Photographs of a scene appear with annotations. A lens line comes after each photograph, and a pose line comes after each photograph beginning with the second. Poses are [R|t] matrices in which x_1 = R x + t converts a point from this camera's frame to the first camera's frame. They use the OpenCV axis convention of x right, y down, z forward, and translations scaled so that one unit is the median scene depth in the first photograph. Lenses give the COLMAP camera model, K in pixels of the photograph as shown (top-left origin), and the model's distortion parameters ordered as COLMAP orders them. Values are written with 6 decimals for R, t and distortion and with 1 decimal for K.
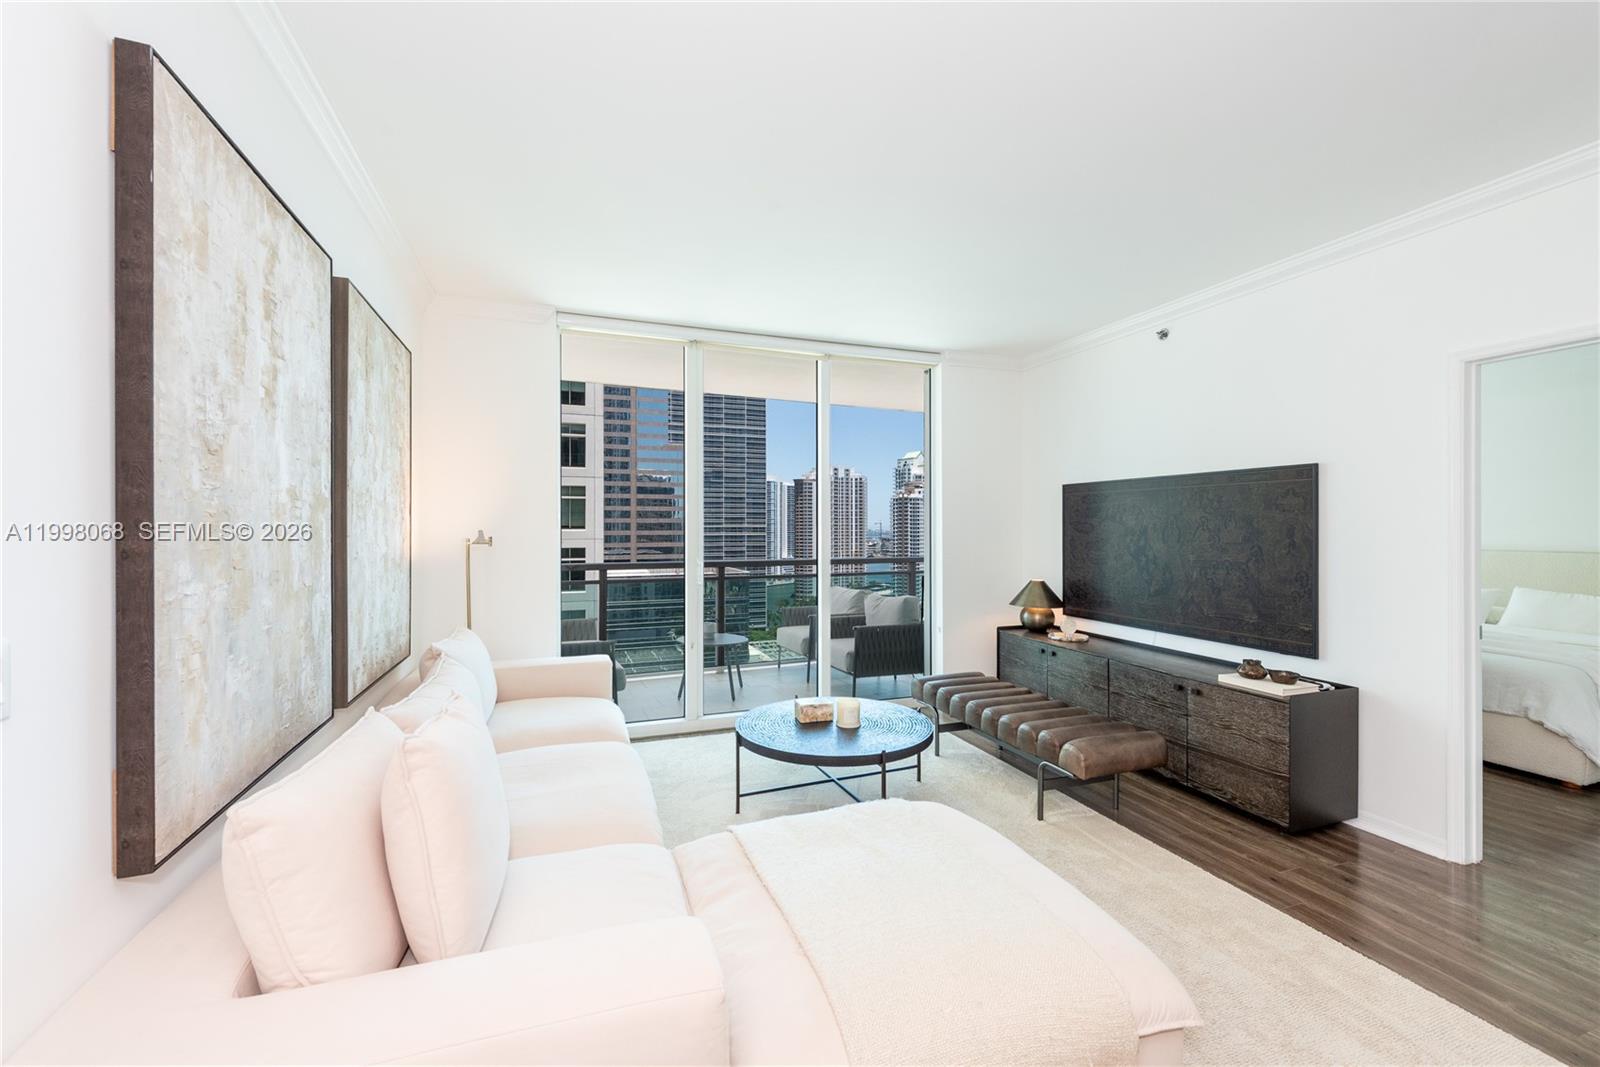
lens RADIAL K [[630.3, 0, 792.6], [0, 630.3, 523.7], [0, 0, 1]] dist [0.007756, -0.000193]
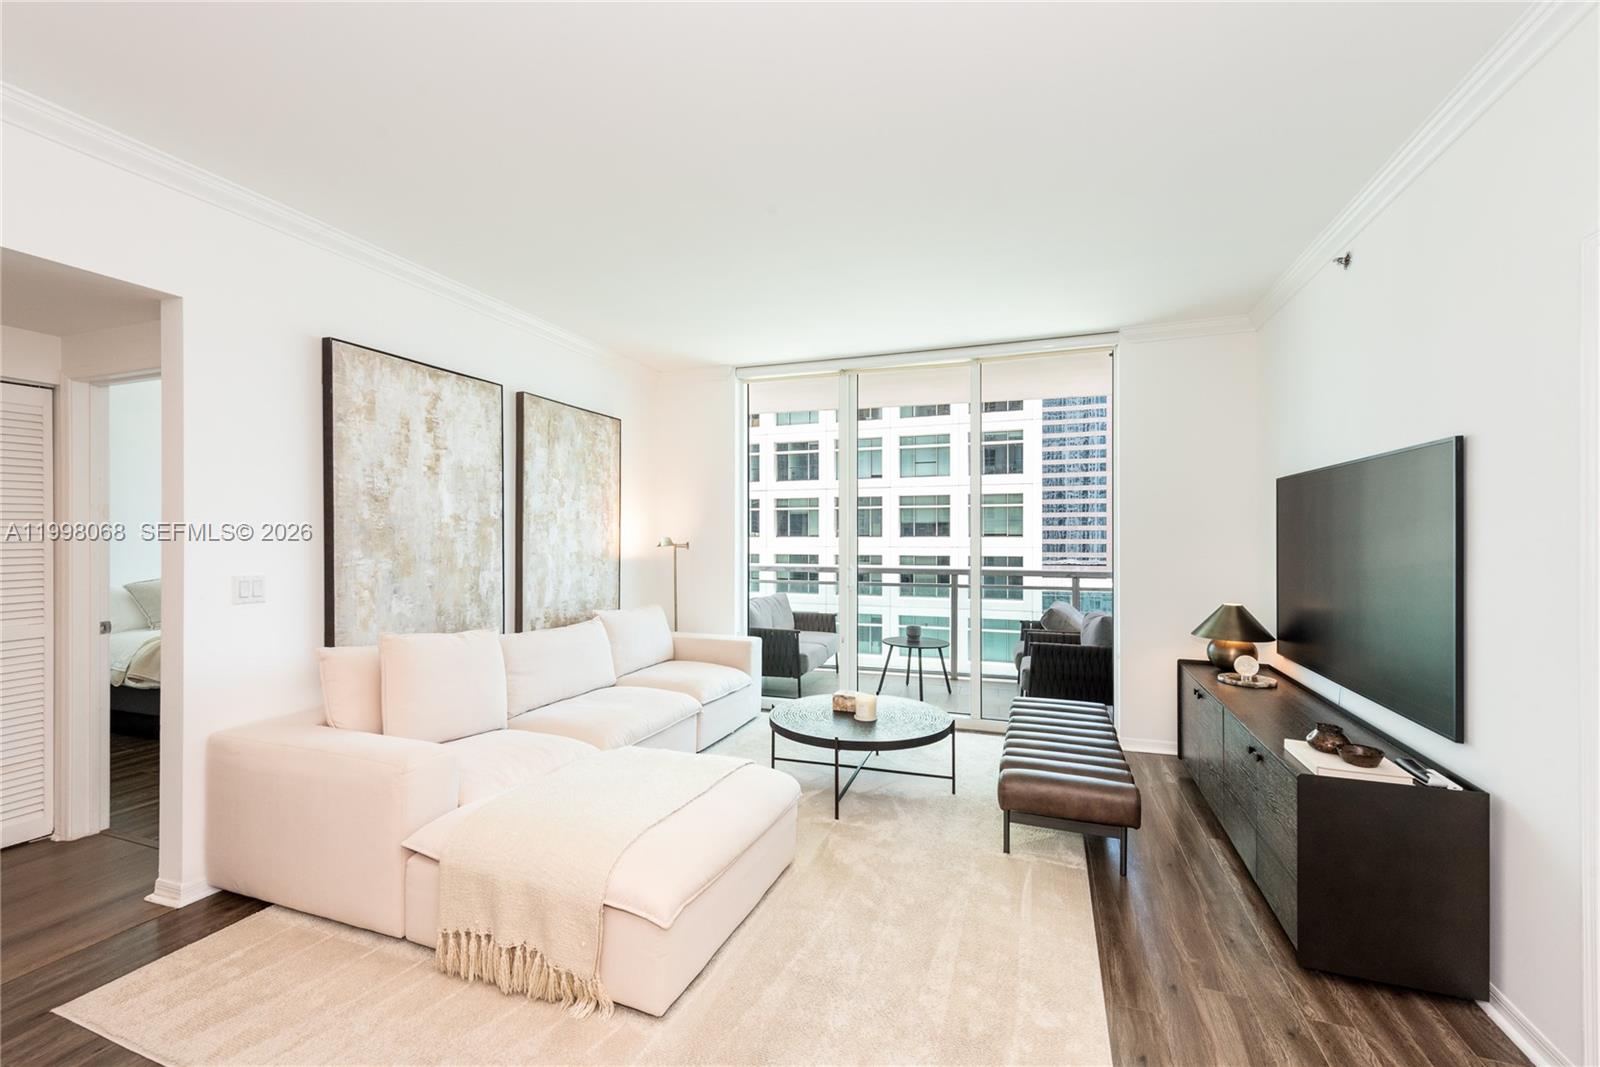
lens RADIAL K [[656.0, 0, 810.5], [0, 656.0, 538.2], [0, 0, 1]] dist [0.003181, -0.000049]
pose [[0.774212, 0.004341, -0.632911, 0.735680], [0.002144, 0.999953, 0.009482, -0.000638], [0.632922, -0.008698, 0.774166, 0.075458]]
